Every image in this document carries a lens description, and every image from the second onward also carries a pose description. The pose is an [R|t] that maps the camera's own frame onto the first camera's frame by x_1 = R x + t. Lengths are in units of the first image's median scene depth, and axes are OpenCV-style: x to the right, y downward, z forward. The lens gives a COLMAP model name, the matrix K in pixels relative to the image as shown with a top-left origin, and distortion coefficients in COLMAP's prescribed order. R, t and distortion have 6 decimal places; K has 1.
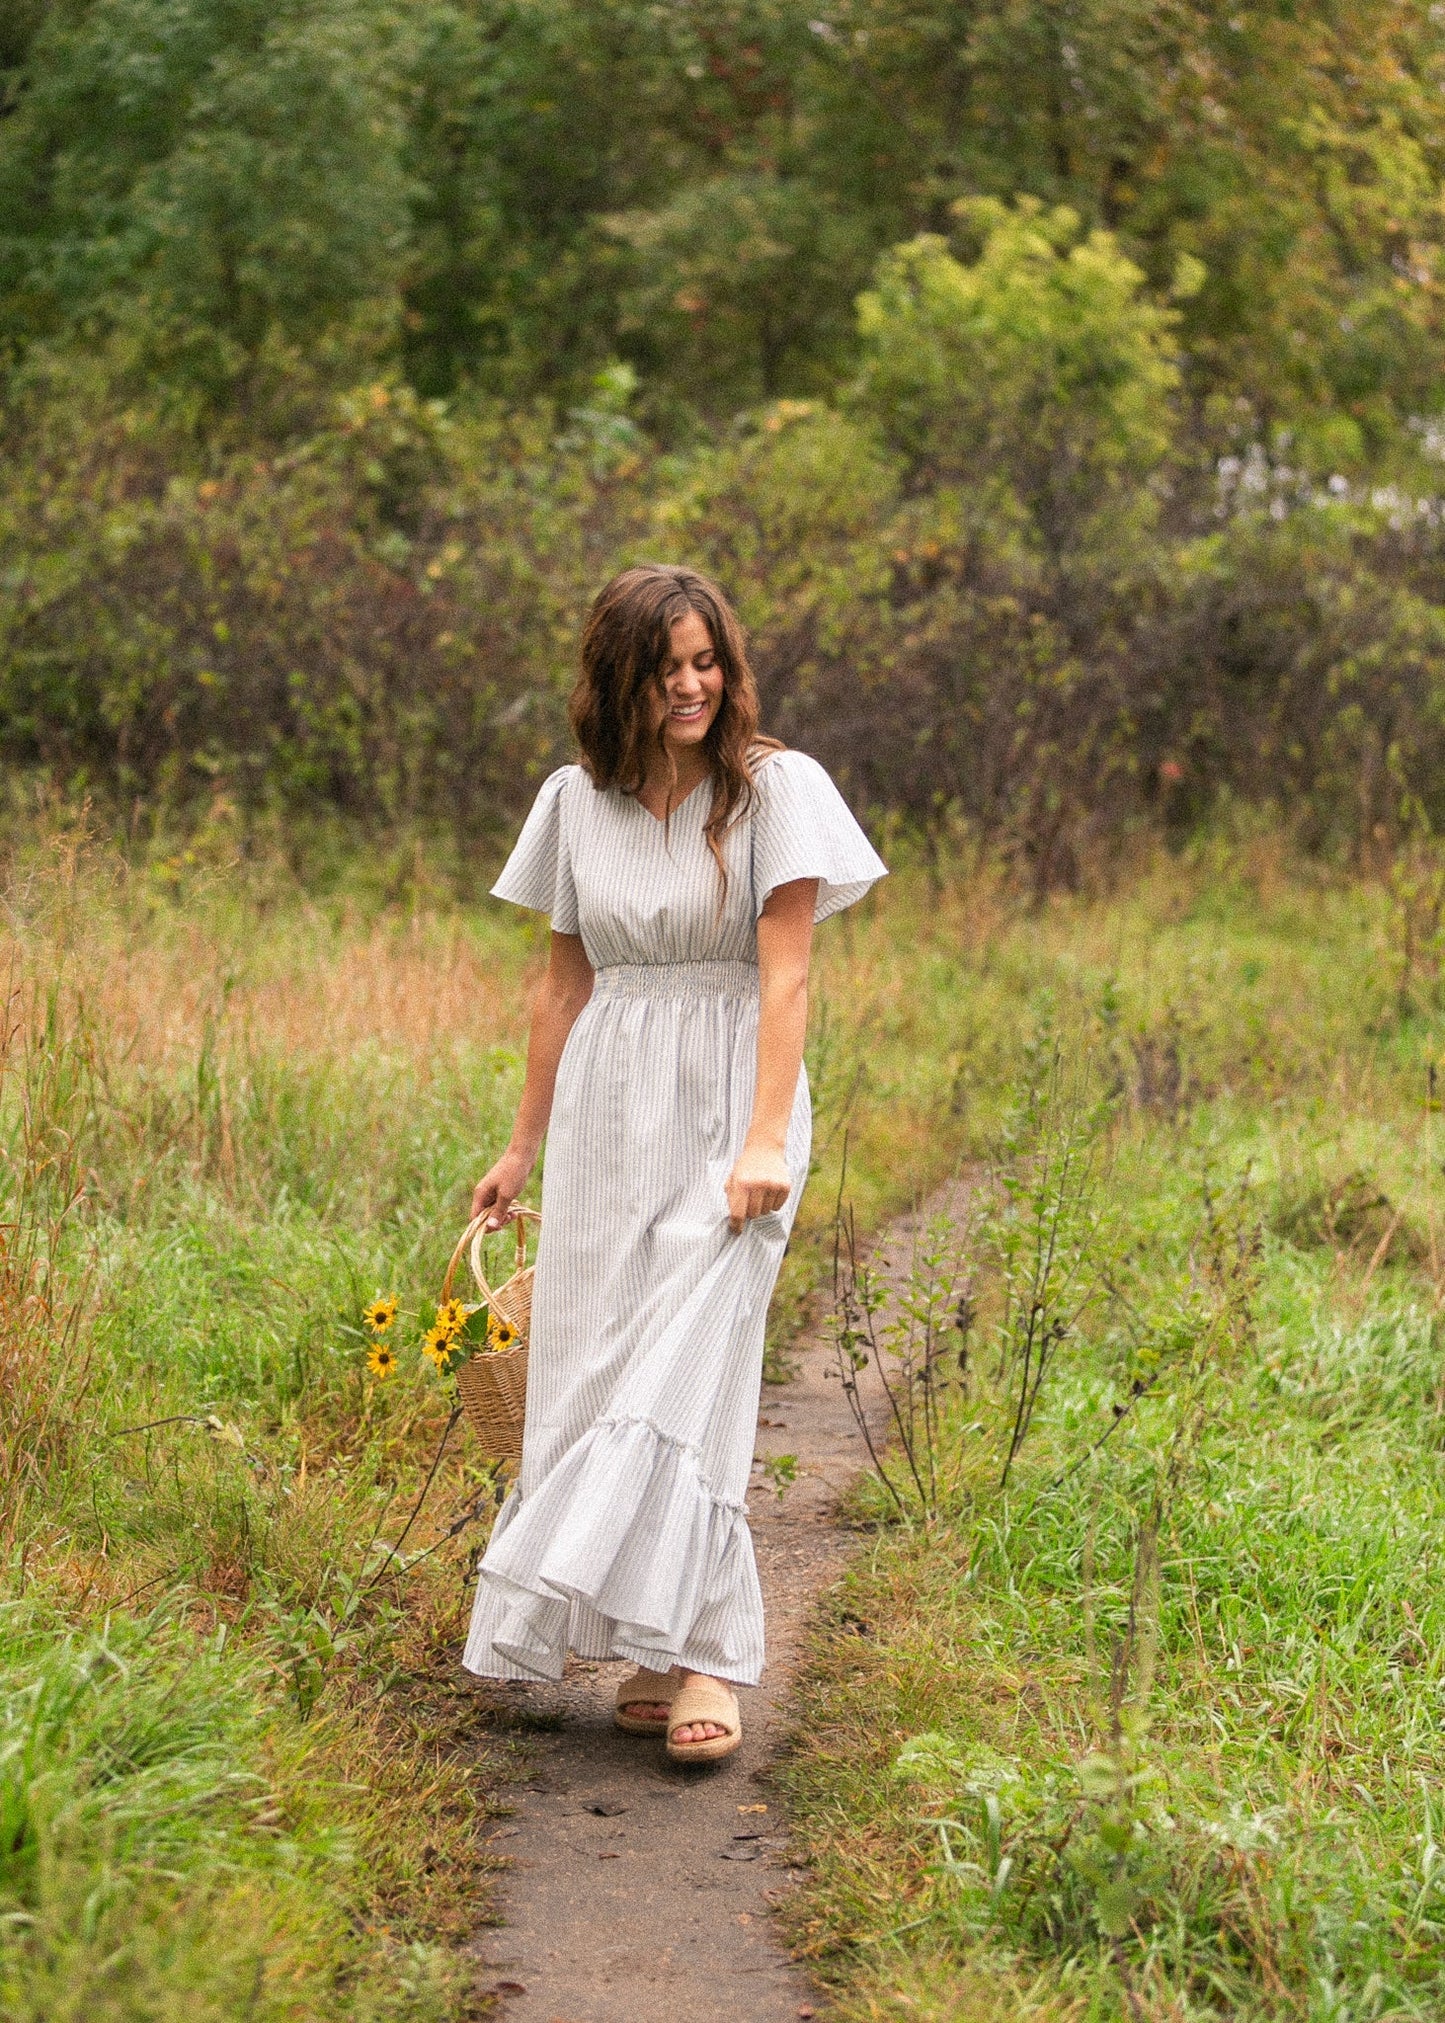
lens RADIAL K [[6555.7, 0, 660.9], [0, 6555.7, 1005.2], [0, 0, 1]] dist [-0.113406, 0.918574]
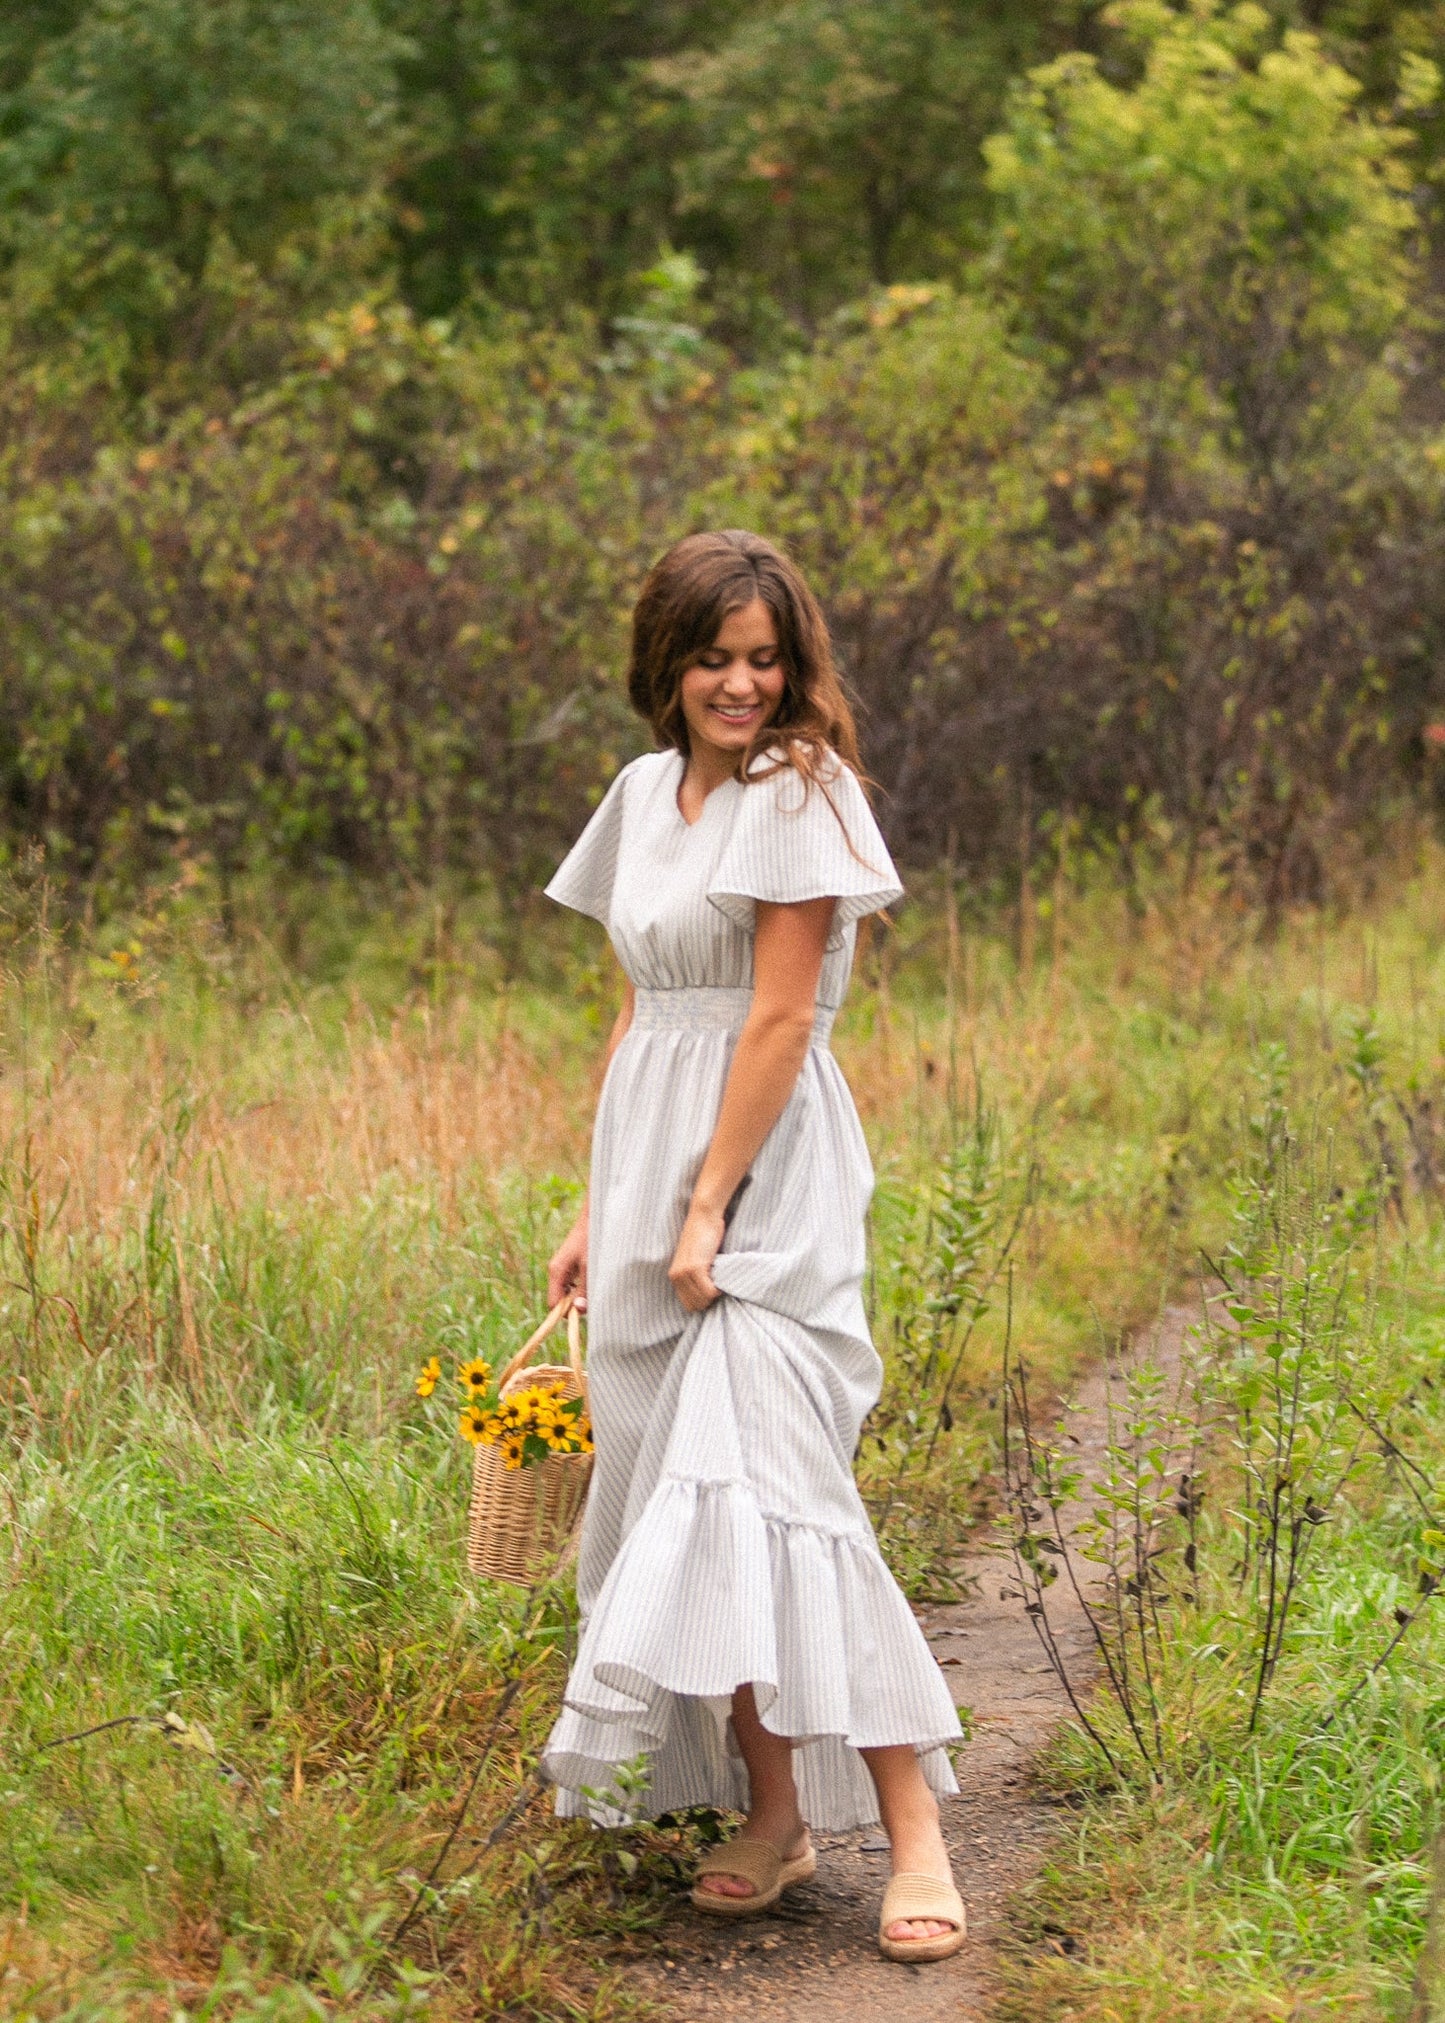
lens RADIAL K [[7749.8, 0, 722.5], [0, 7749.8, 1011.5], [0, 0, 1]] dist [-0.028307, -0.330275]
pose [[0.996853, -0.073301, -0.030193, 0.022555], [0.073208, 0.997308, -0.004174, -0.006973], [0.030417, 0.001950, 0.999535, 0.116292]]
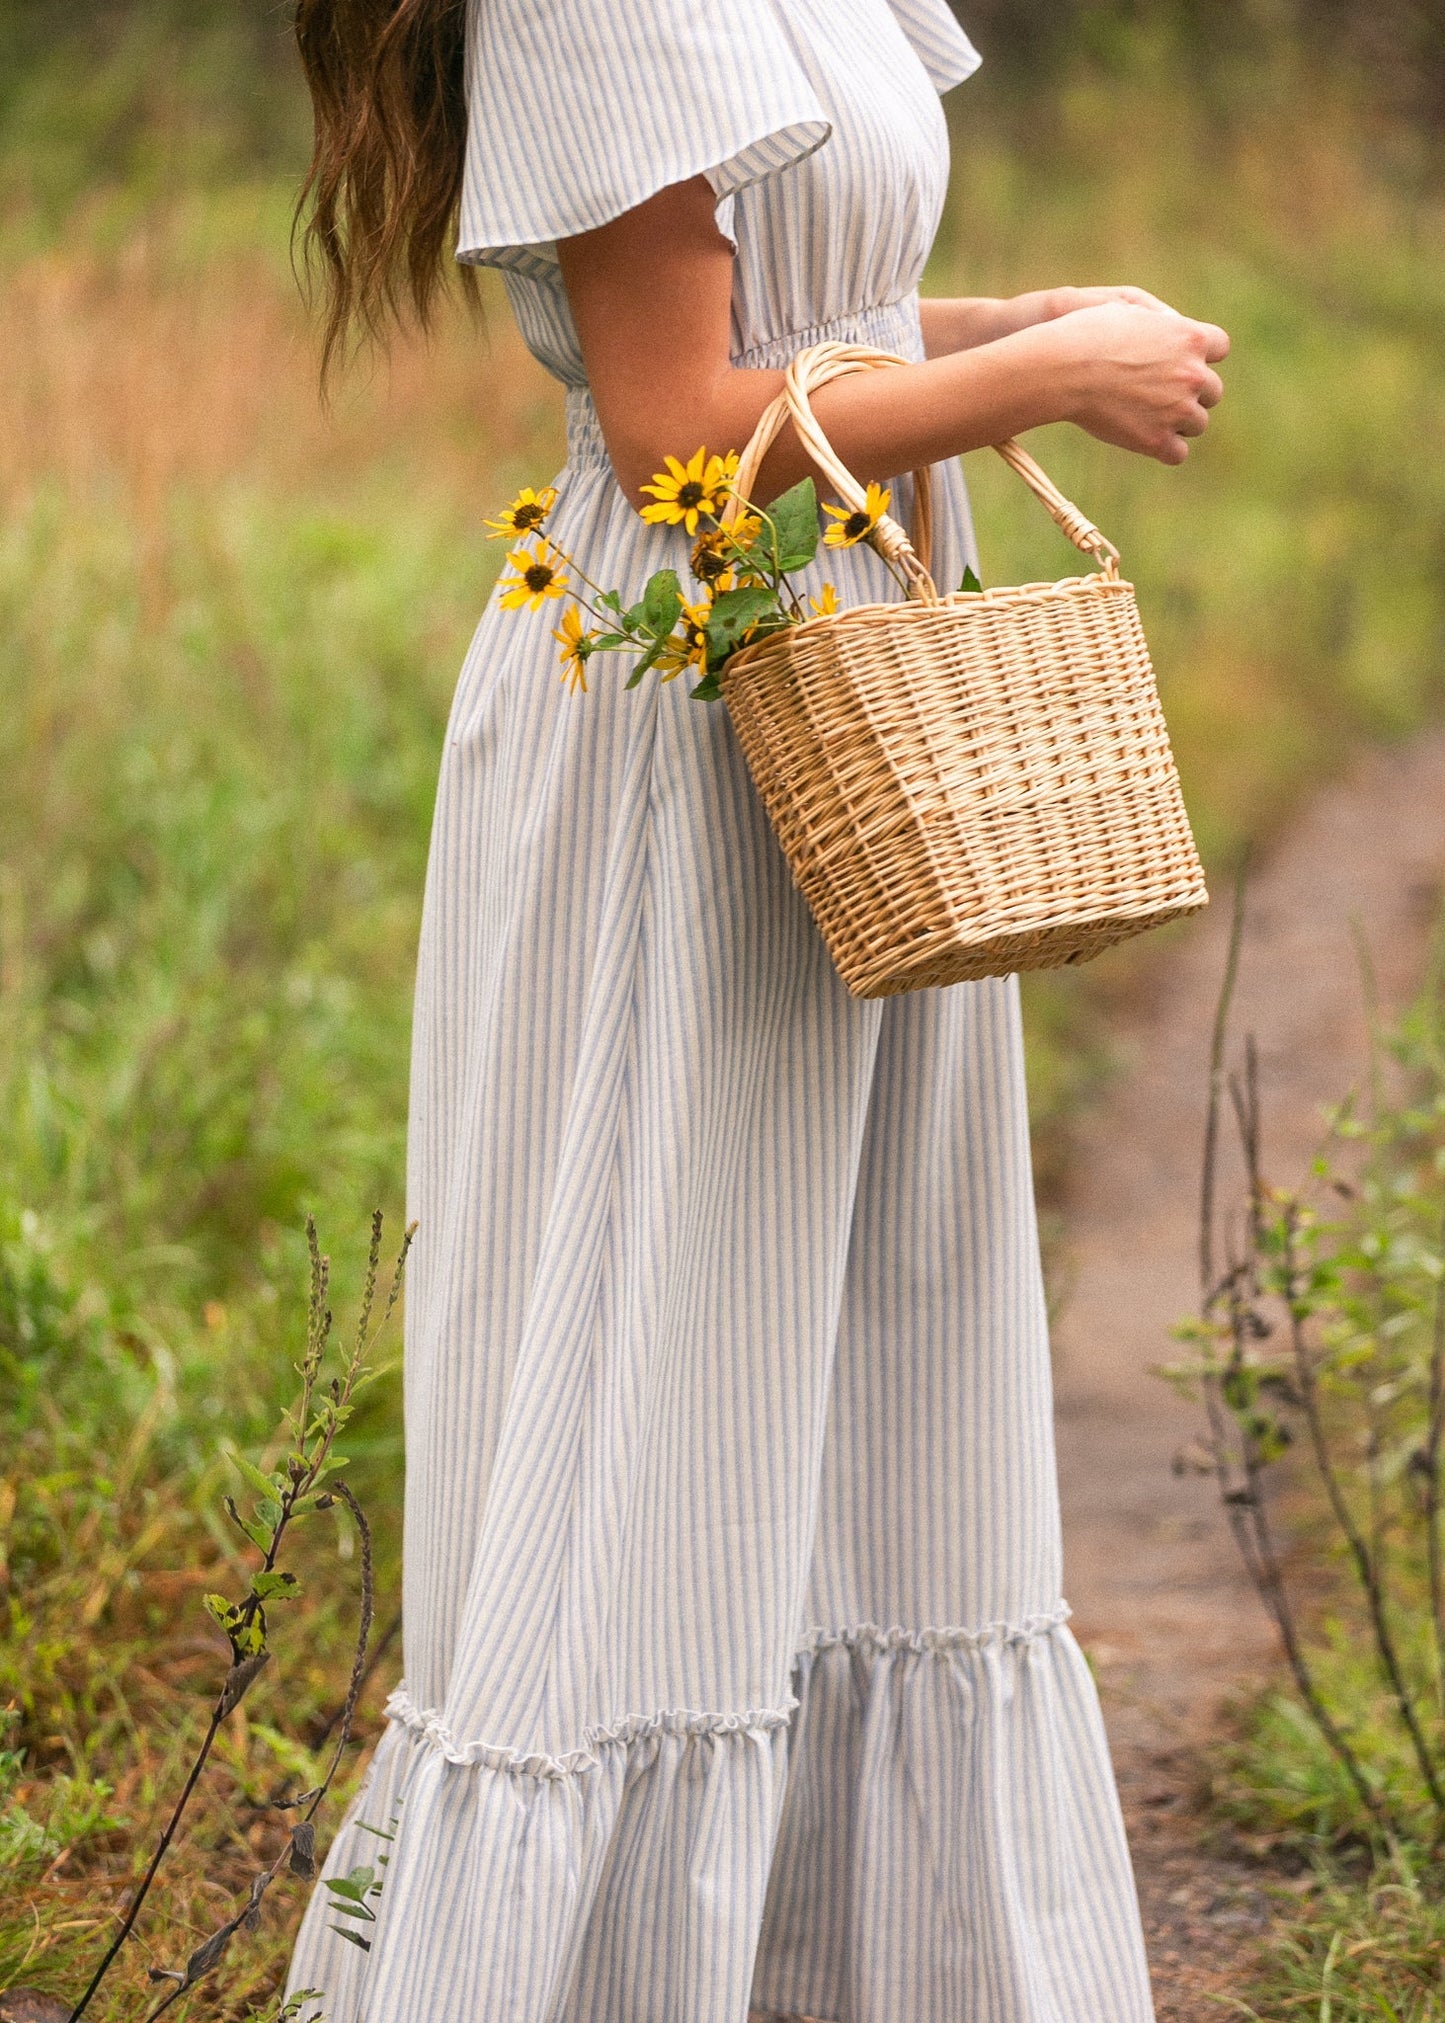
lens RADIAL K [[6285.7, 0, 722.5], [0, 6285.7, 1011.5], [0, 0, 1]] dist [-0.111554, -0.395529]
pose [[0.999452, -0.011655, 0.030989, -0.011681], [0.007183, 0.990025, 0.140708, -0.020568], [-0.032320, -0.140408, 0.989566, 0.574114]]
